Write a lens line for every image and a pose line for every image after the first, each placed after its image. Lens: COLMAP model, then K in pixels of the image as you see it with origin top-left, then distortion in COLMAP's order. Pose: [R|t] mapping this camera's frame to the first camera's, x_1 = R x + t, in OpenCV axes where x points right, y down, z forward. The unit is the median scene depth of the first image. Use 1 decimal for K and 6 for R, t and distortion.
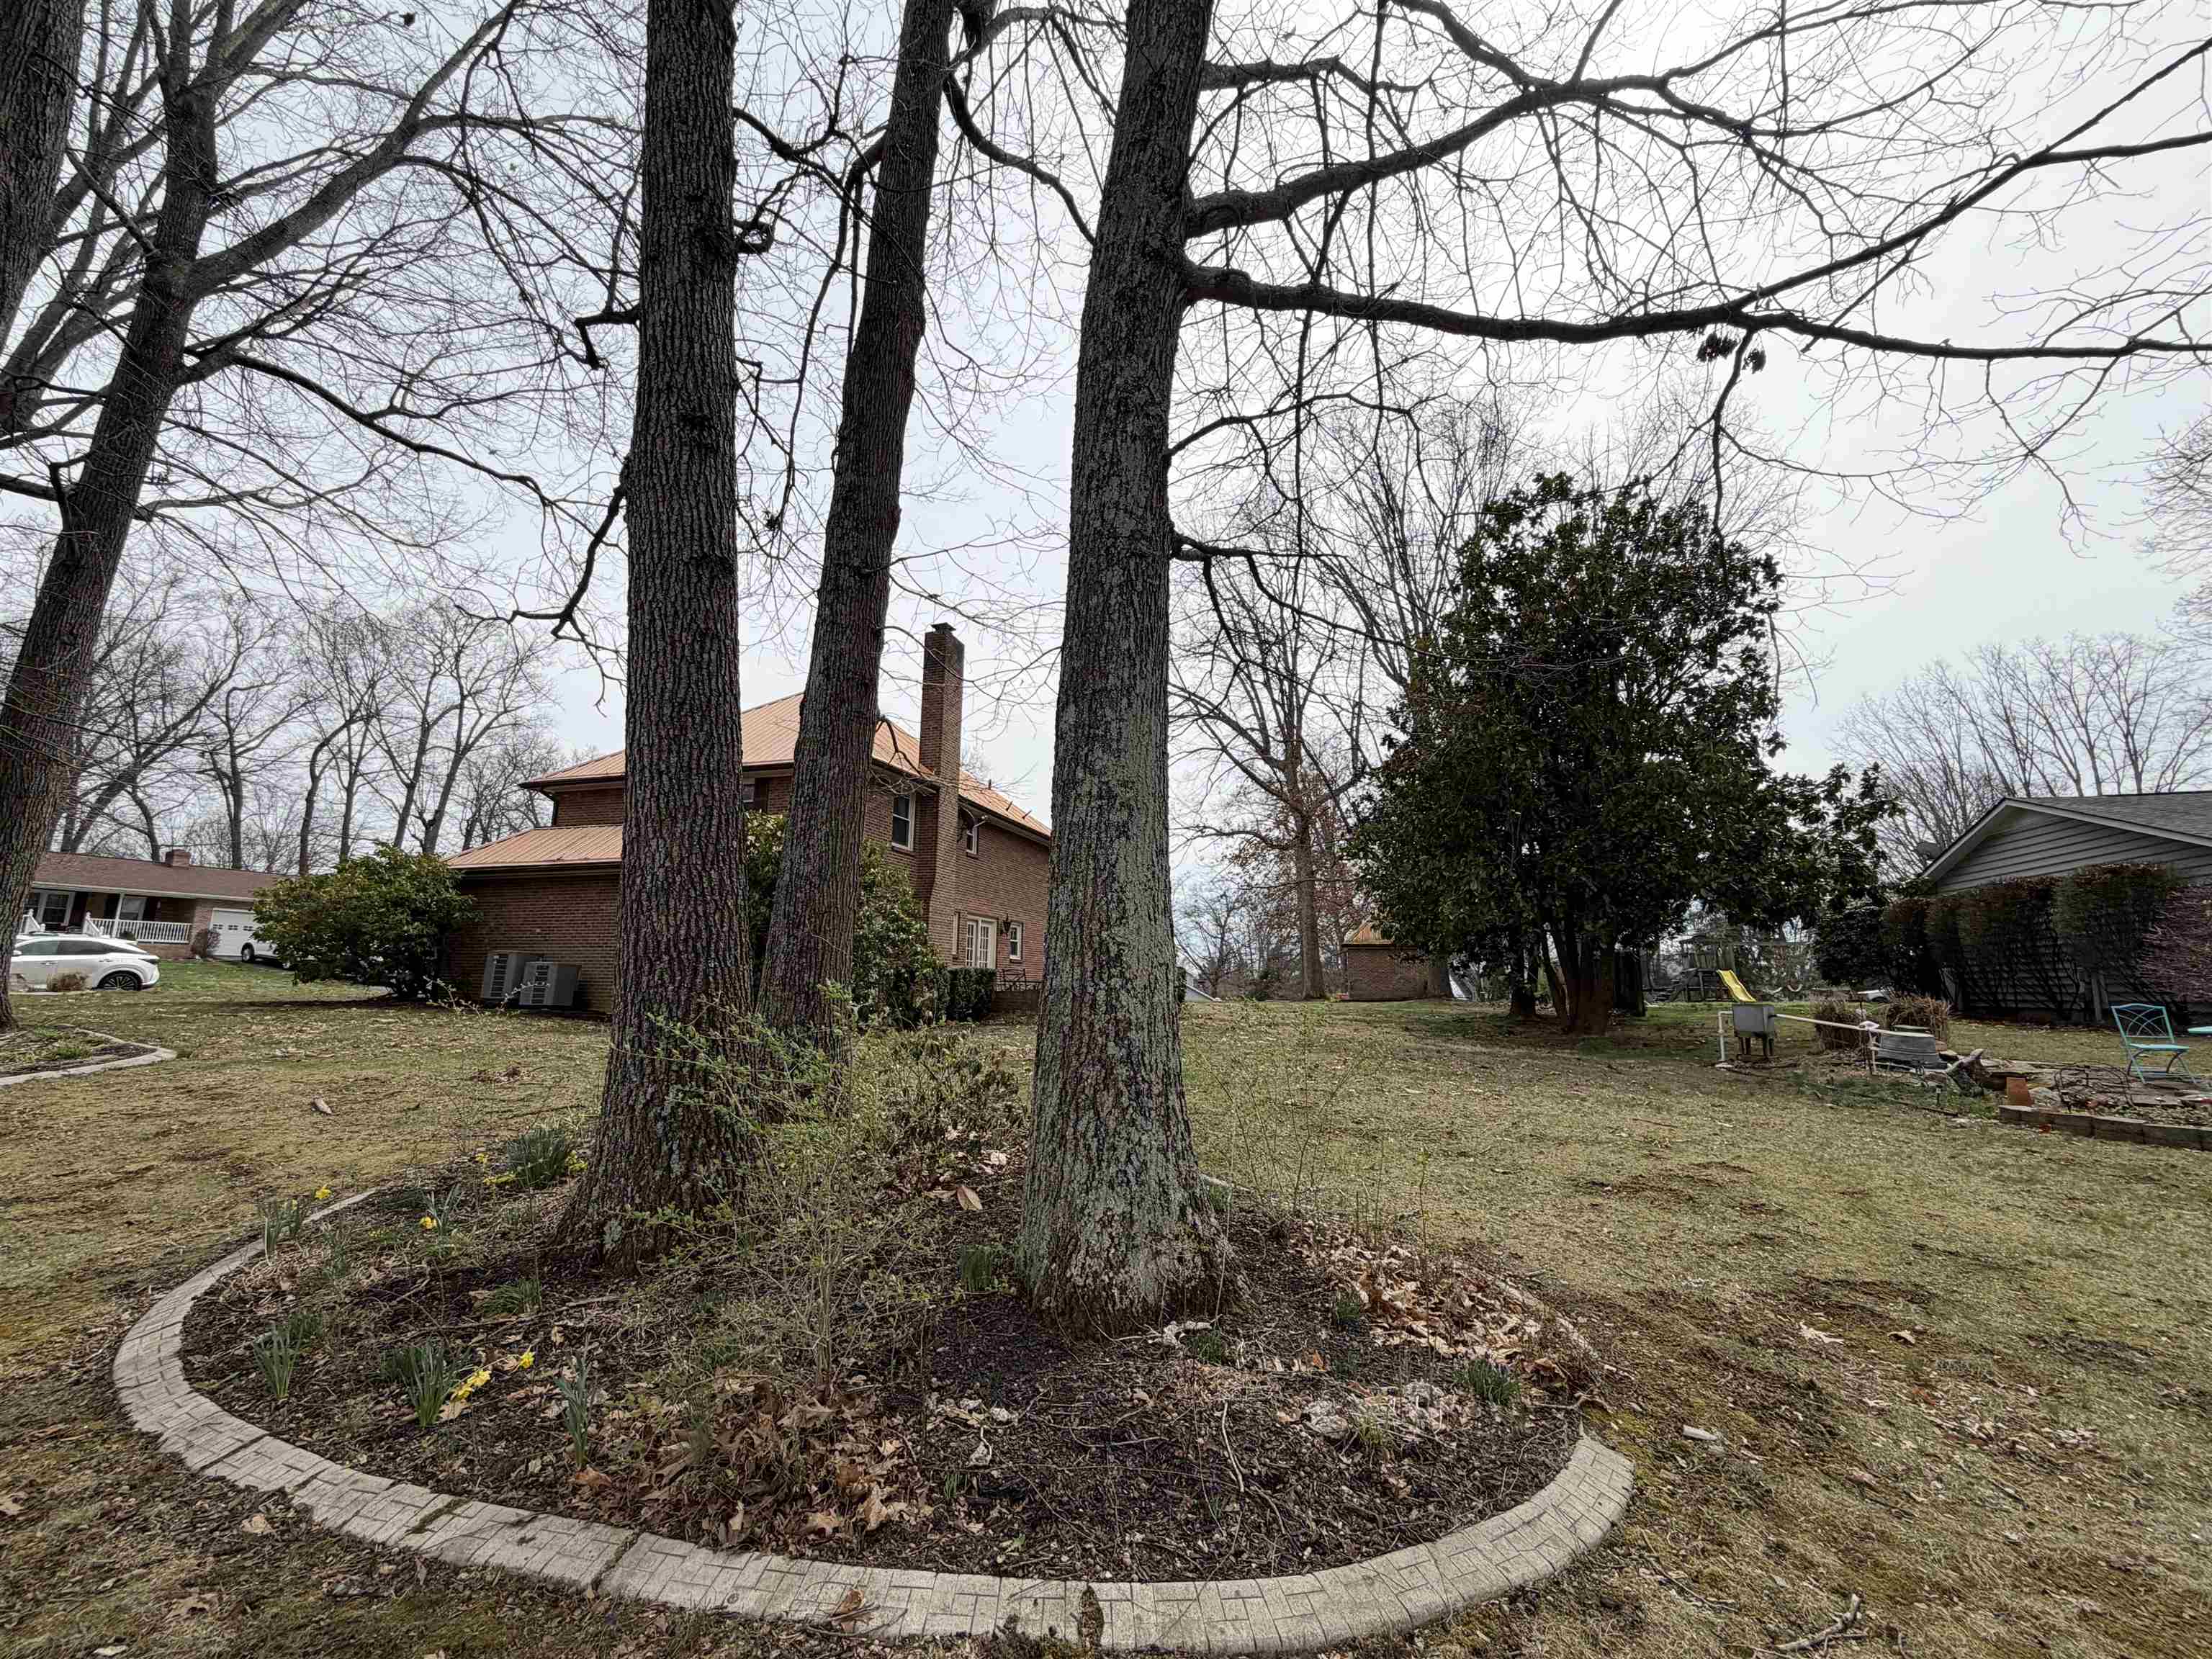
lens RADIAL K [[903.9, 0, 1110.9], [0, 903.9, 829.1], [0, 0, 1]] dist [-0.003964, 0.001389]
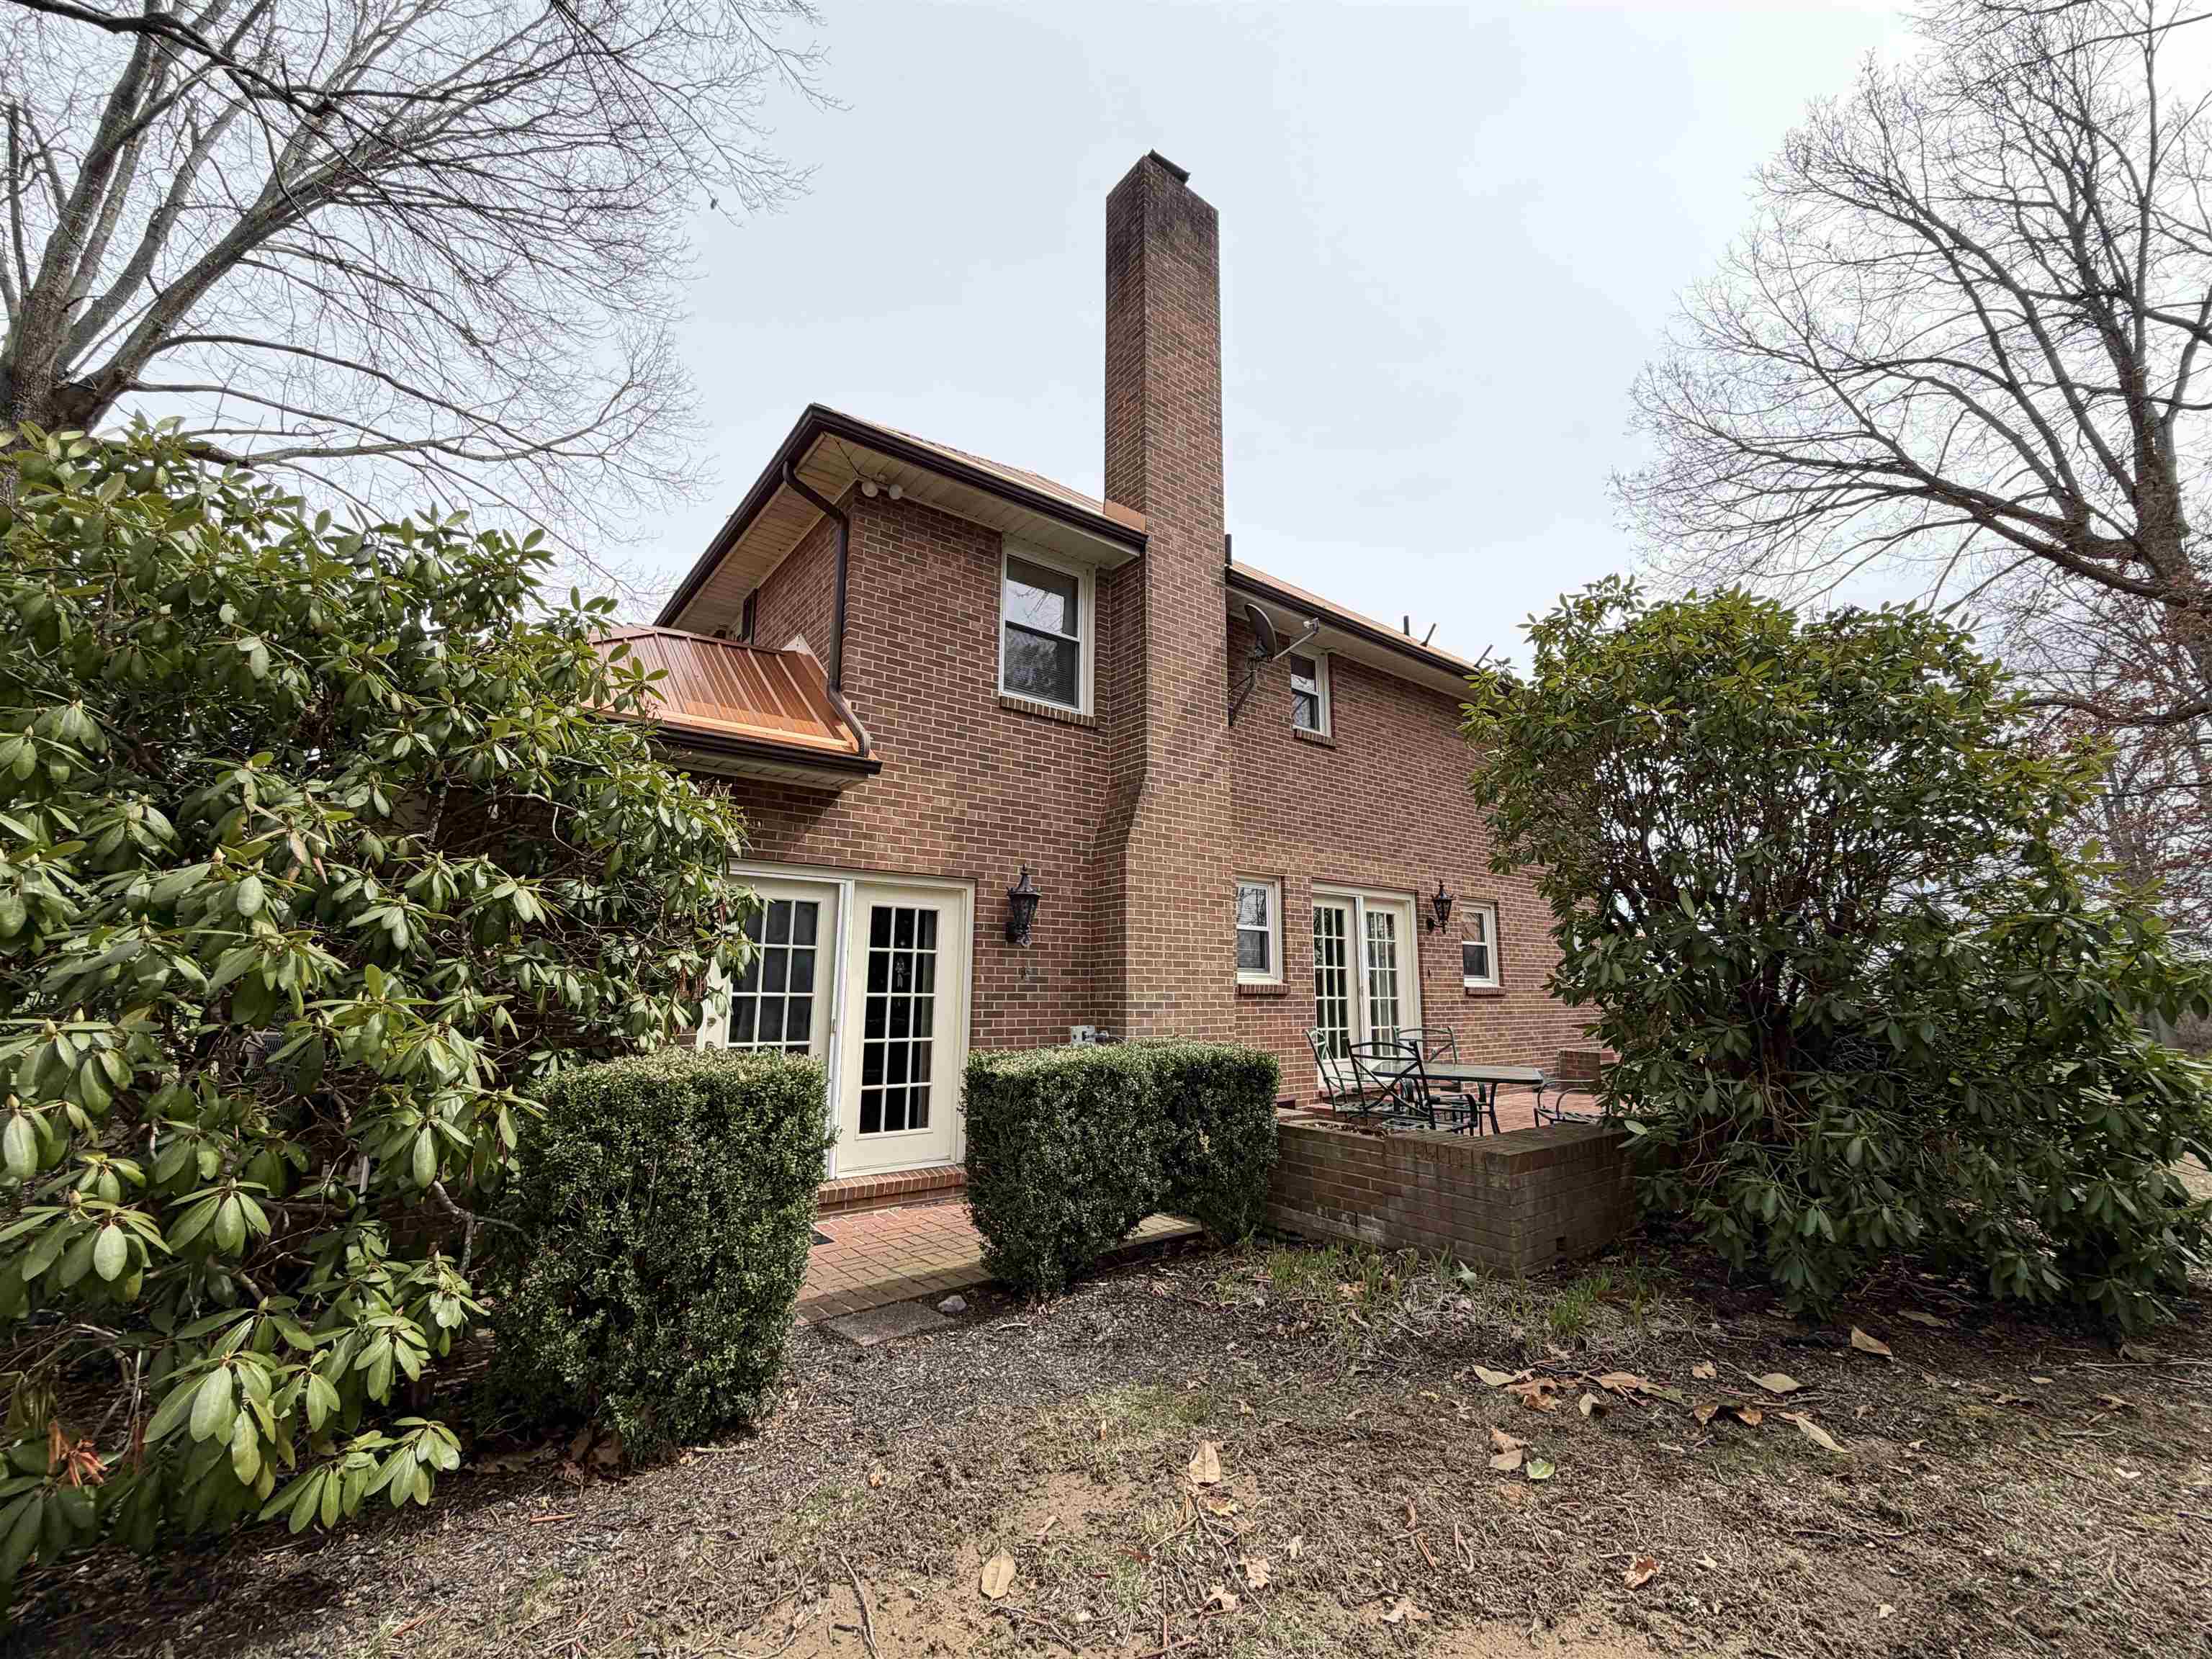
lens RADIAL K [[903.9, 0, 1118.0], [0, 903.9, 835.2], [0, 0, 1]] dist [-0.003964, 0.001389]
pose [[0.826714, -0.104508, -0.552831, -0.007261], [0.103923, 0.994054, -0.032508, 0.082111], [0.552941, -0.030577, 0.832659, 0.656991]]
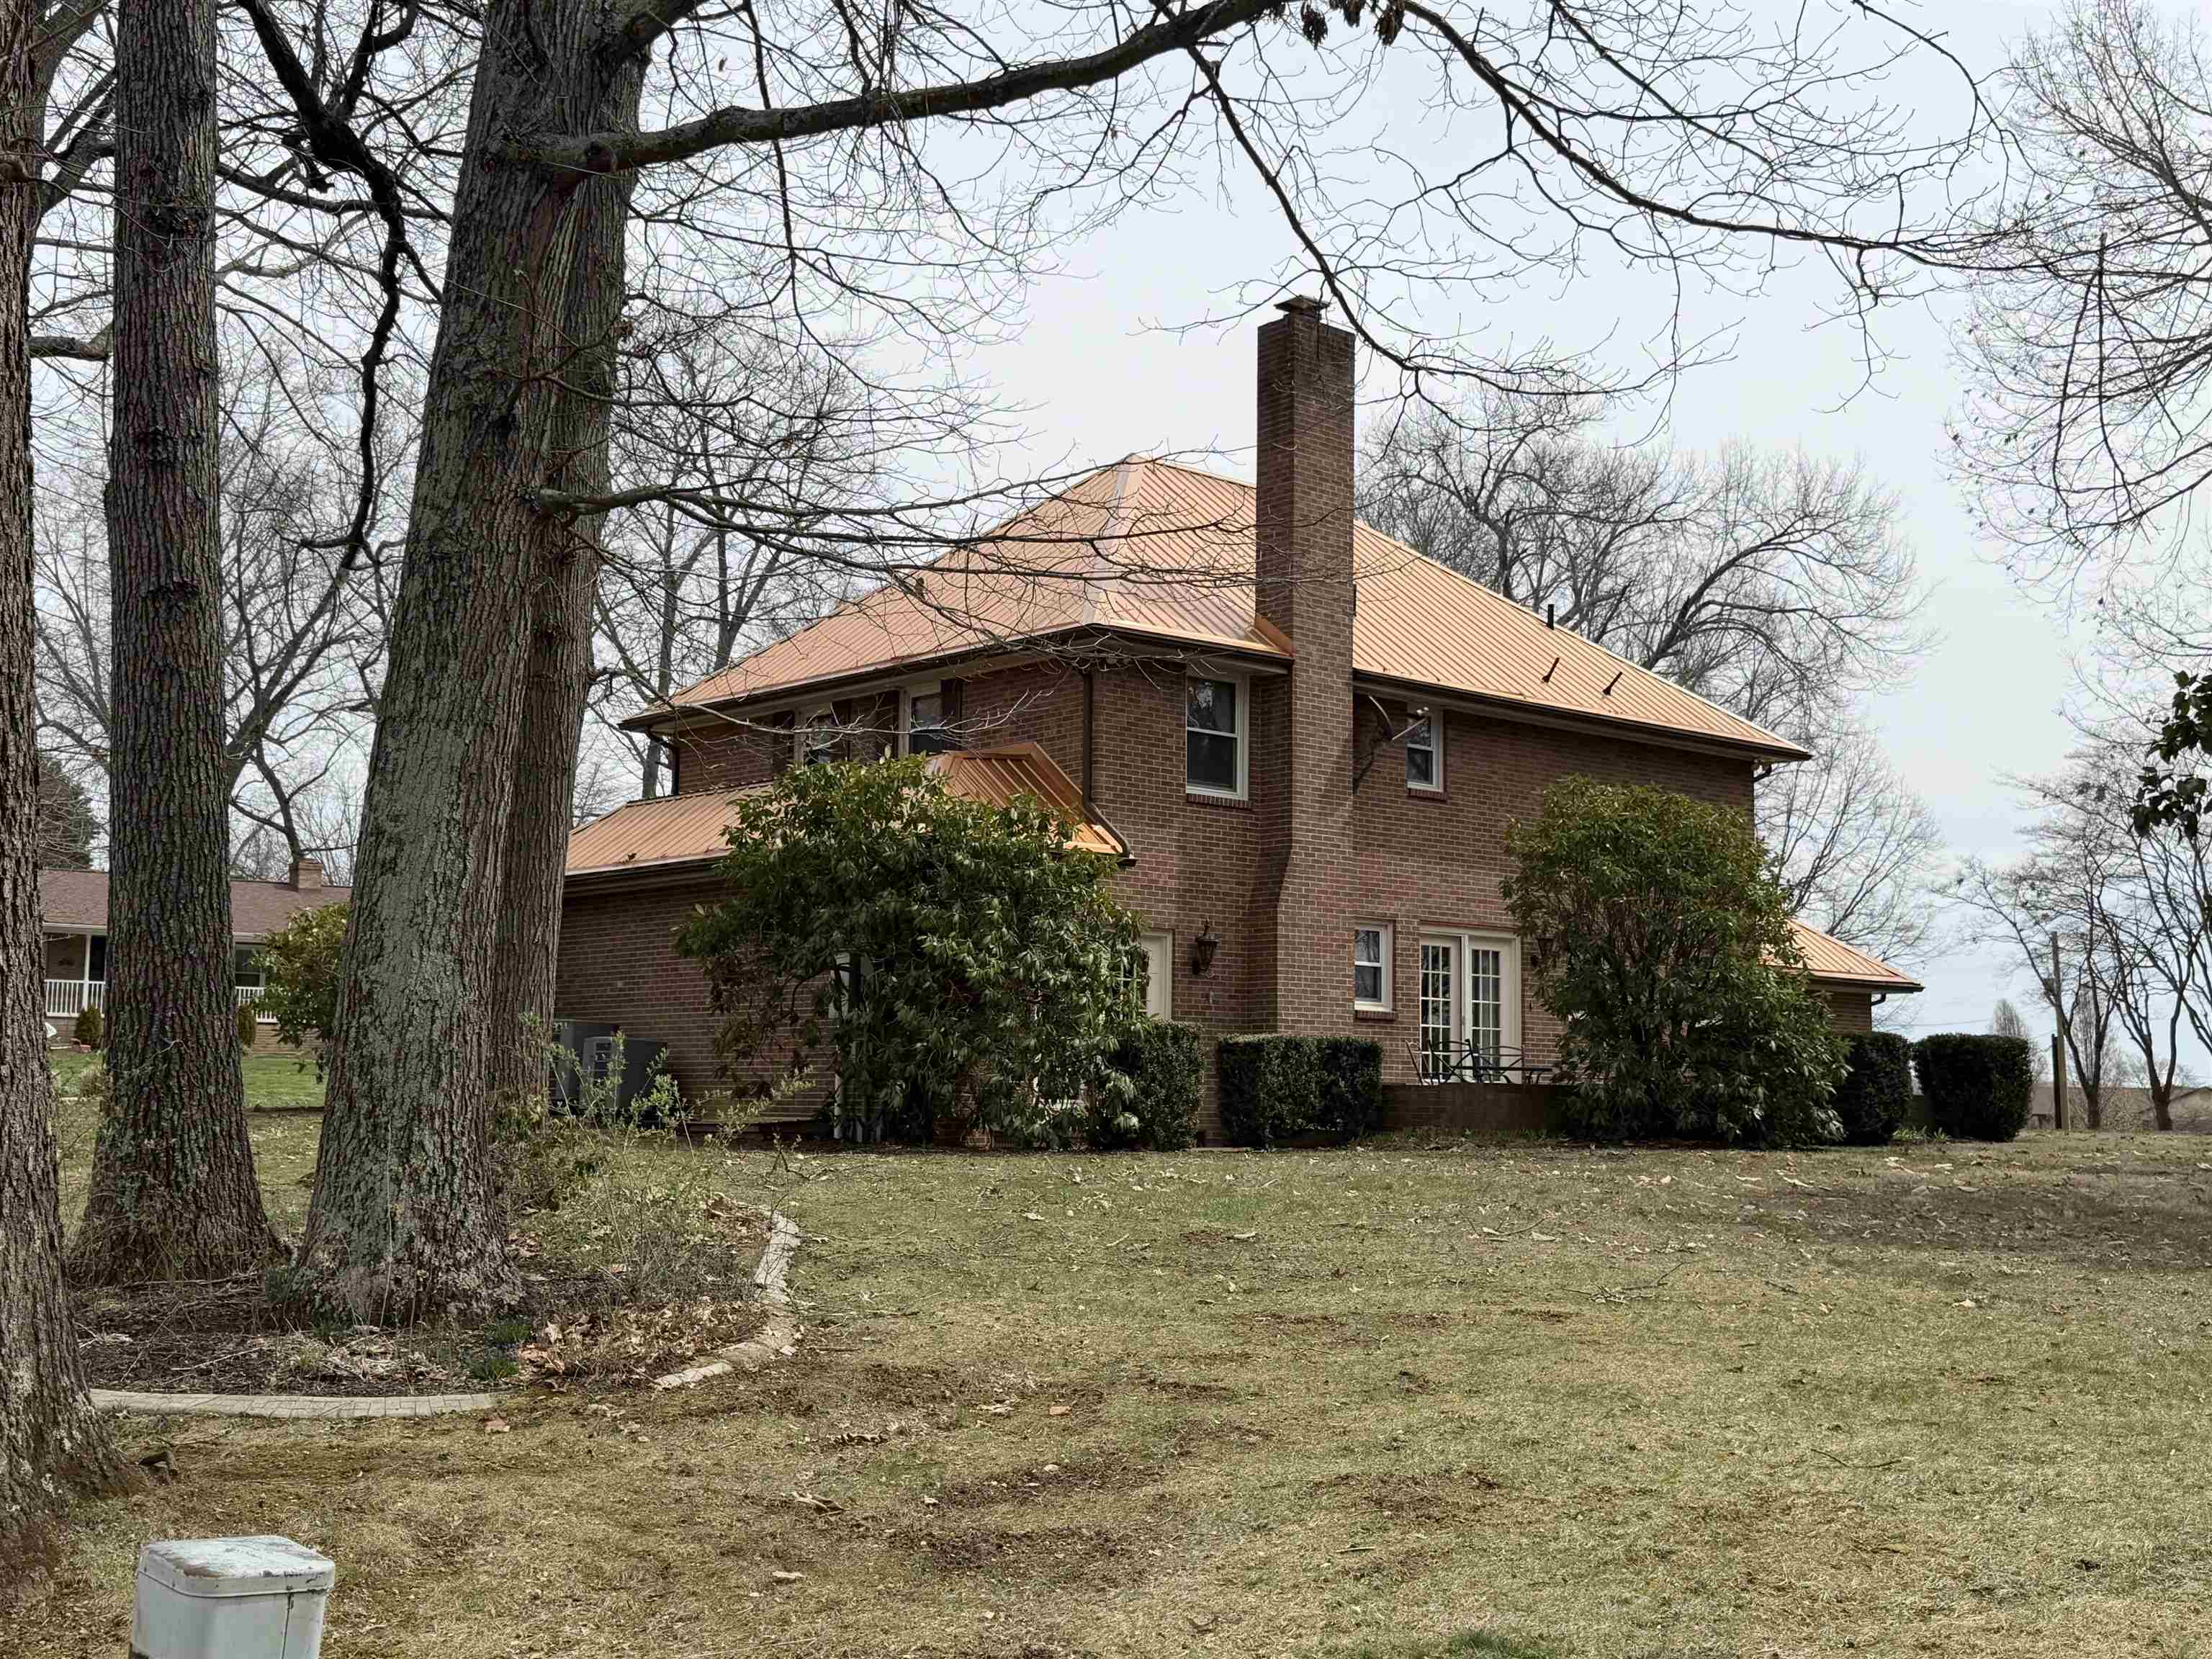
lens RADIAL K [[2516.3, 0, 1110.8], [0, 2516.3, 841.7], [0, 0, 1]] dist [0.080336, 0.000000]
pose [[0.855495, -0.055244, -0.514855, 0.385451], [0.088032, 0.995335, 0.039477, -0.011876], [0.510273, -0.079096, 0.856368, -0.174339]]
